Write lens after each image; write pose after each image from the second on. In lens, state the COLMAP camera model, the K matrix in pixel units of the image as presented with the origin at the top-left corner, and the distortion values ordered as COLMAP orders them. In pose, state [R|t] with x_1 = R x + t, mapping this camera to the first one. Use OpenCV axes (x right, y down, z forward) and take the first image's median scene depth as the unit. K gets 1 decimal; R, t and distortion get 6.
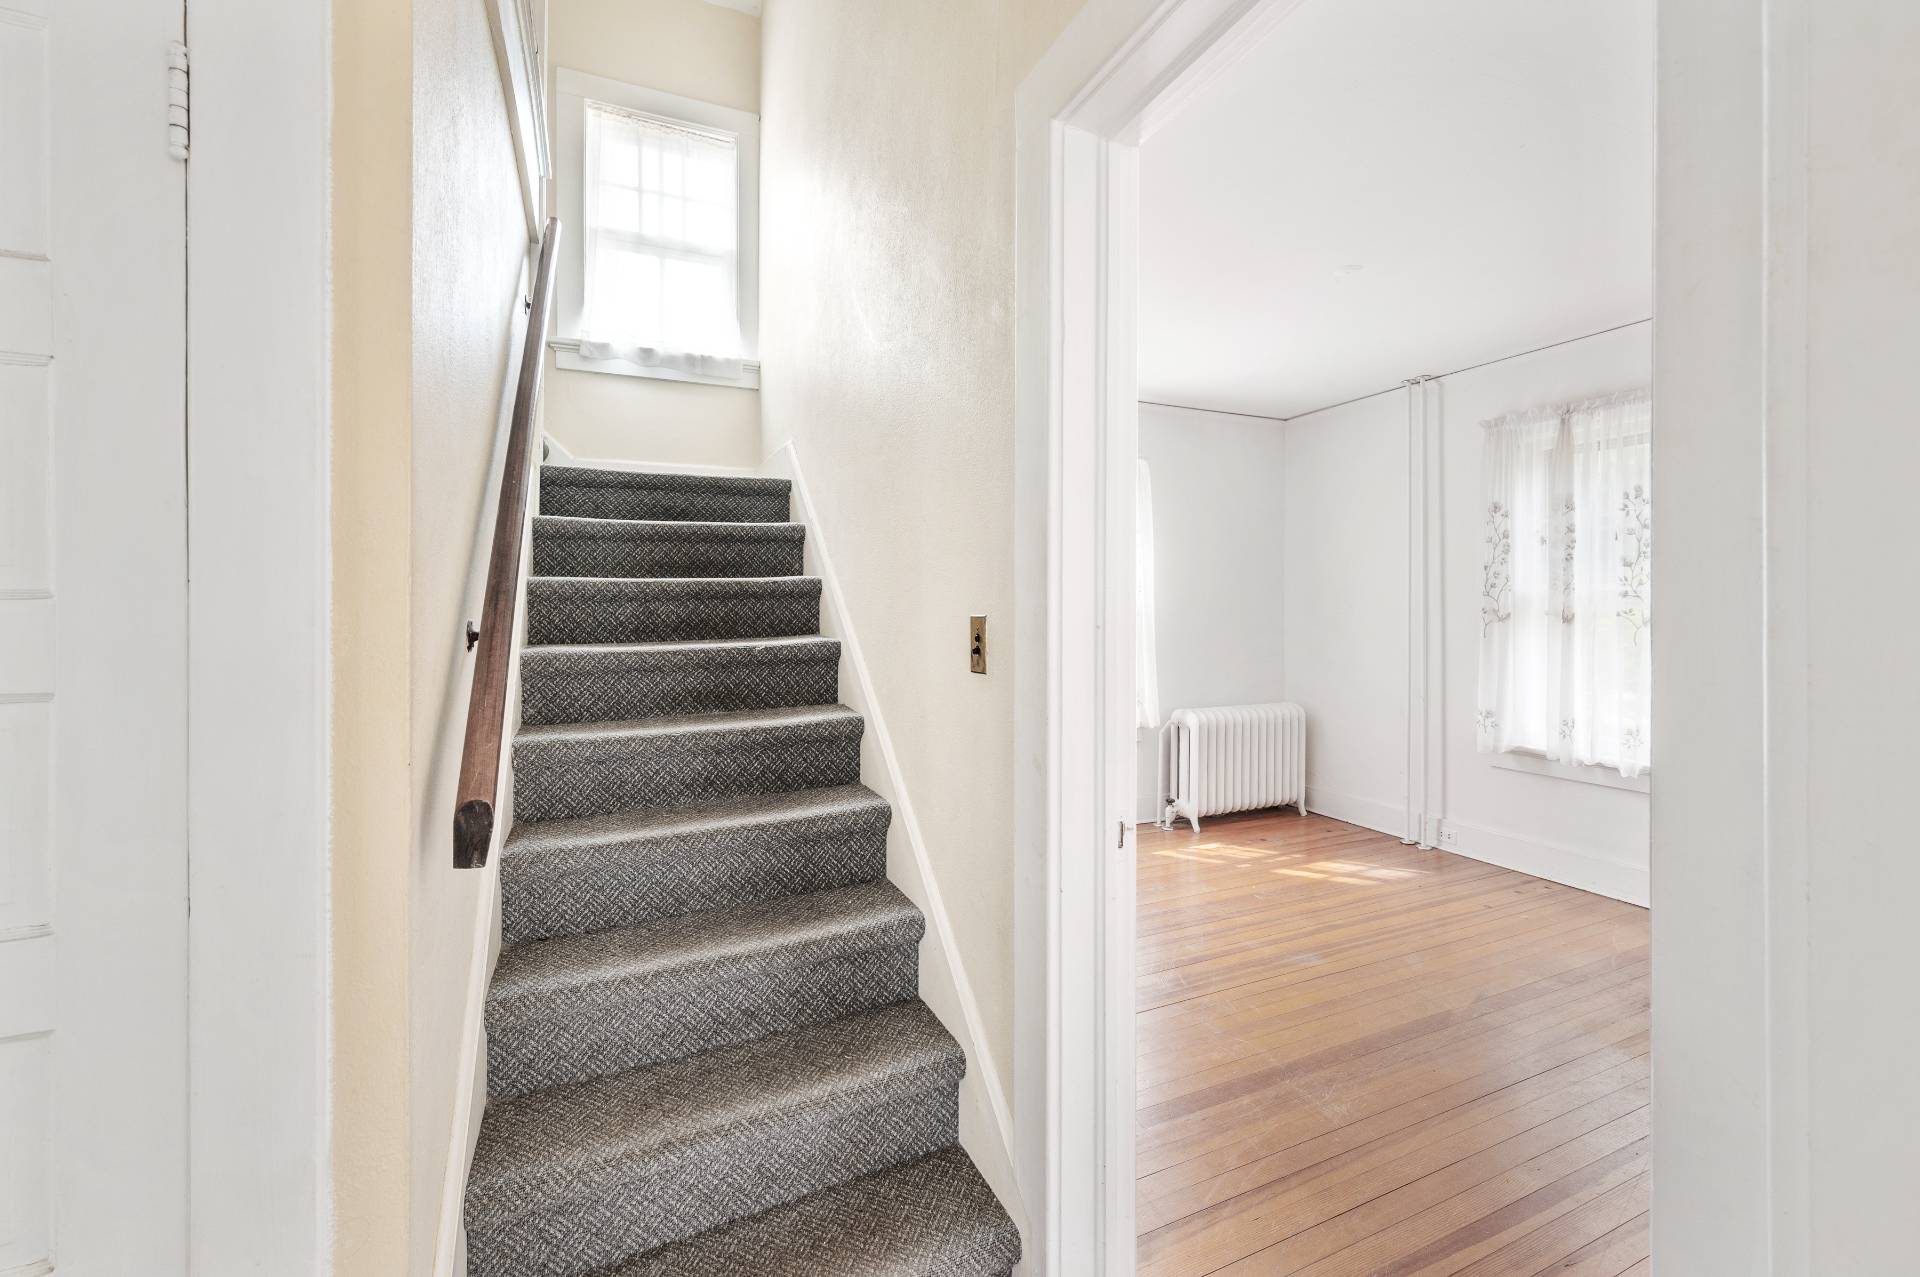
lens RADIAL K [[800.1, 0, 946.8], [0, 800.1, 612.5], [0, 0, 1]] dist [0.000110, 0.000104]
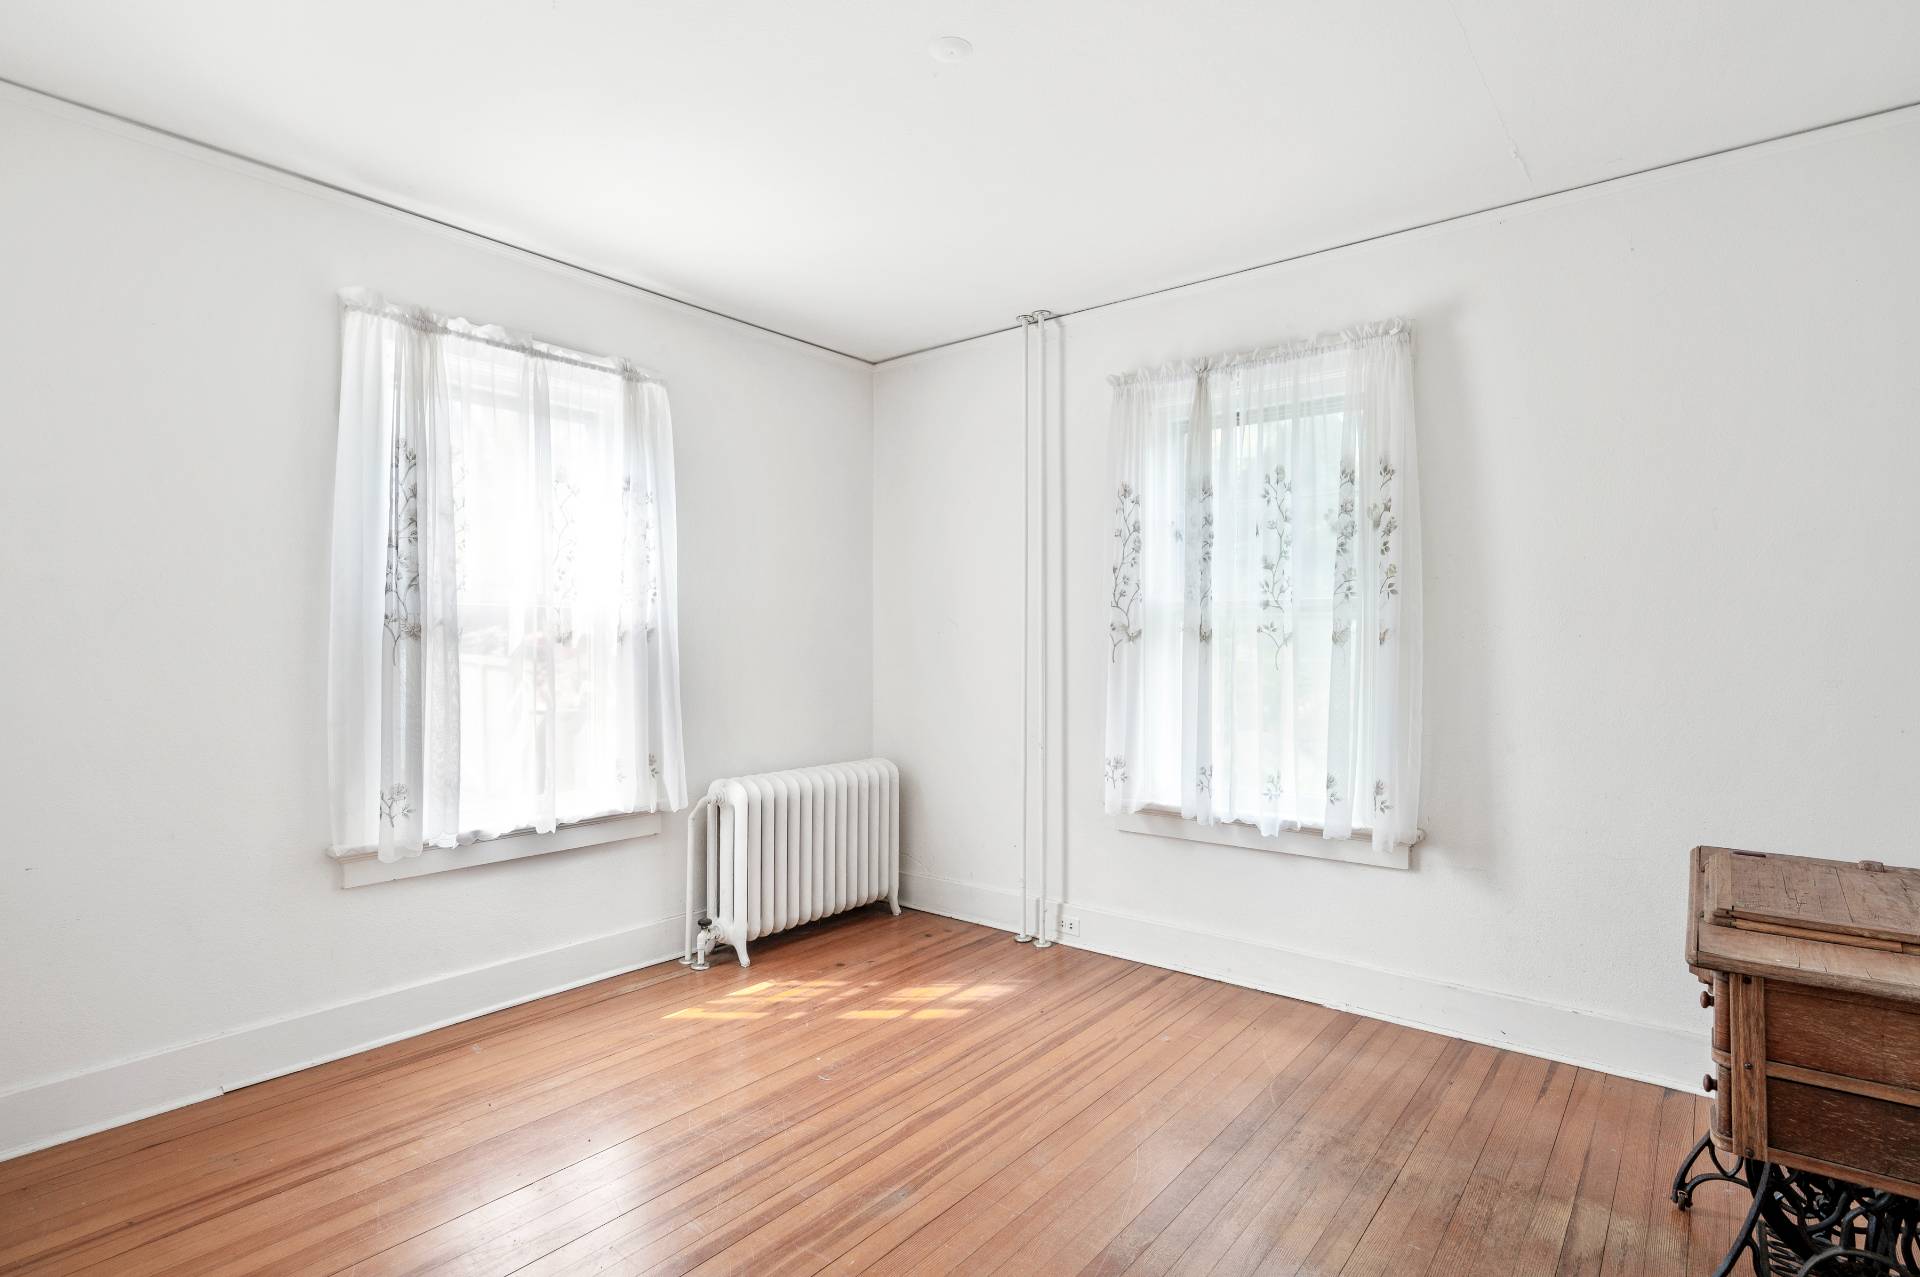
lens RADIAL K [[952.9, 0, 960.1], [0, 952.9, 642.4], [0, 0, 1]] dist [0.000649, 0.000038]
pose [[0.890033, 0.002456, 0.455889, 0.134389], [-0.000047, 0.999986, -0.005296, 0.017404], [-0.455896, 0.004692, 0.890021, 0.267887]]
